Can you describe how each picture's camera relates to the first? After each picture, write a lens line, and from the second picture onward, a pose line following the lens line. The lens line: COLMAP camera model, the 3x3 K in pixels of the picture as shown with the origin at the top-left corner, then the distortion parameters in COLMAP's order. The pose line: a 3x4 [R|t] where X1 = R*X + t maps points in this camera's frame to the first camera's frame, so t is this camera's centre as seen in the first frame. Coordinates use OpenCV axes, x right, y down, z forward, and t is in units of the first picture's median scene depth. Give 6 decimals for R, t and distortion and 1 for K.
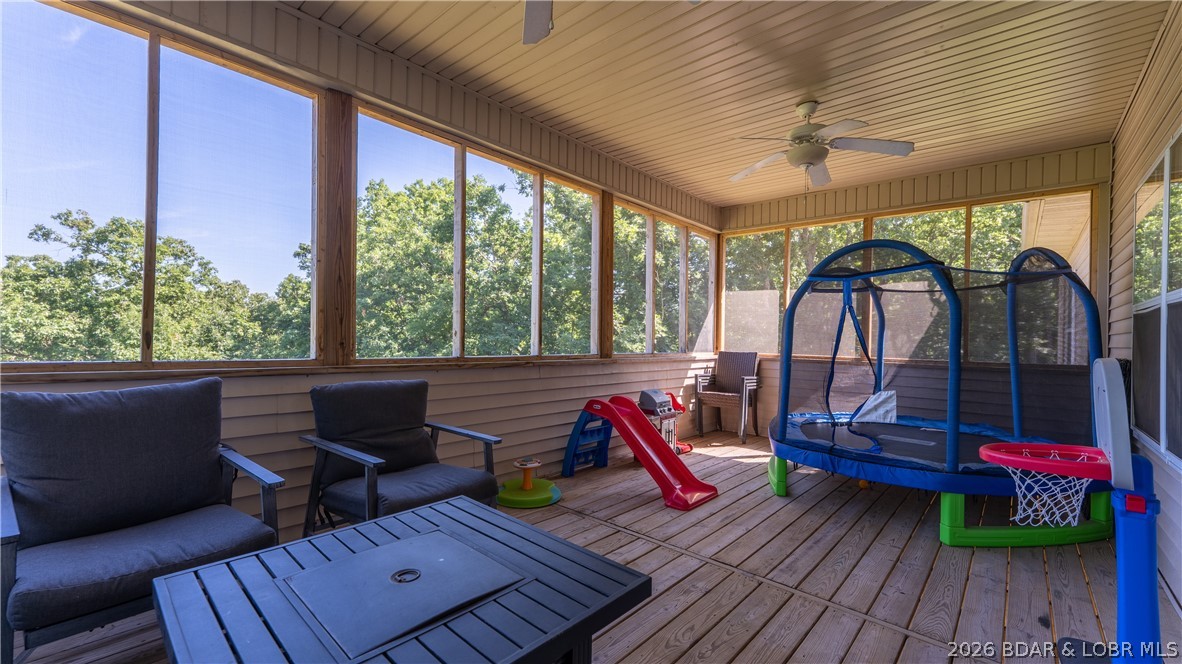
lens RADIAL K [[475.9, 0, 593.5], [0, 475.9, 339.0], [0, 0, 1]] dist [0.001304, 0.000059]
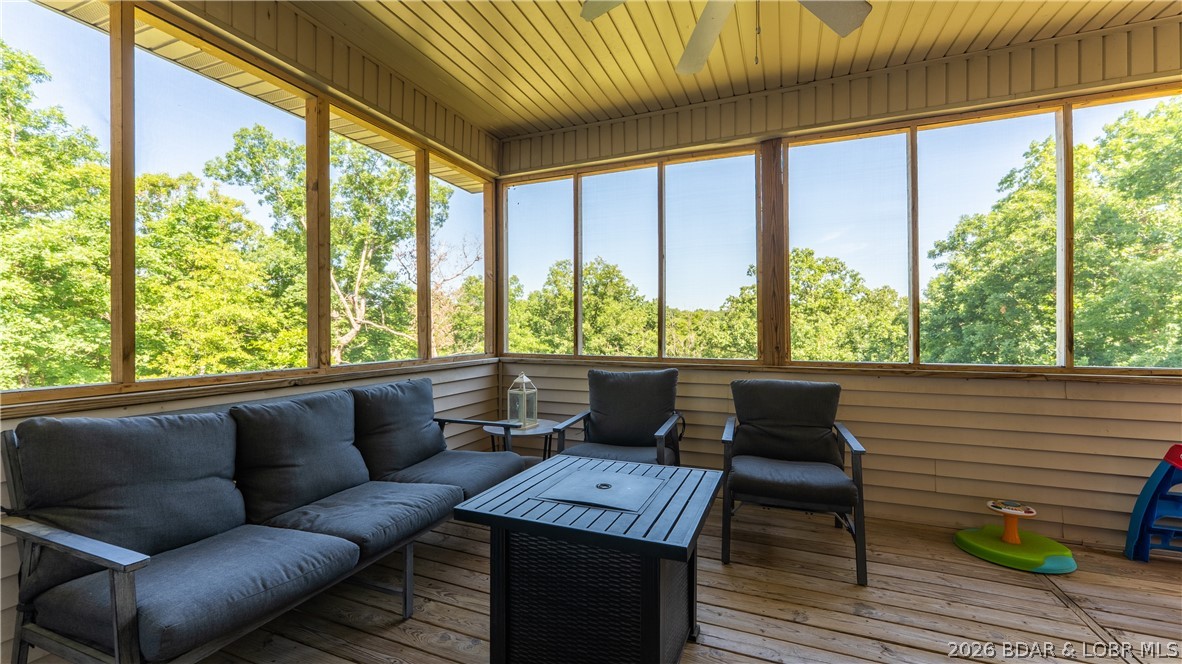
lens RADIAL K [[481.6, 0, 578.3], [0, 481.6, 338.3], [0, 0, 1]] dist [-0.010023, 0.000095]
pose [[0.318984, -0.010537, -0.947702, 0.397151], [0.004660, 0.999944, -0.009549, -0.003694], [0.947749, -0.001370, 0.319015, 0.123004]]
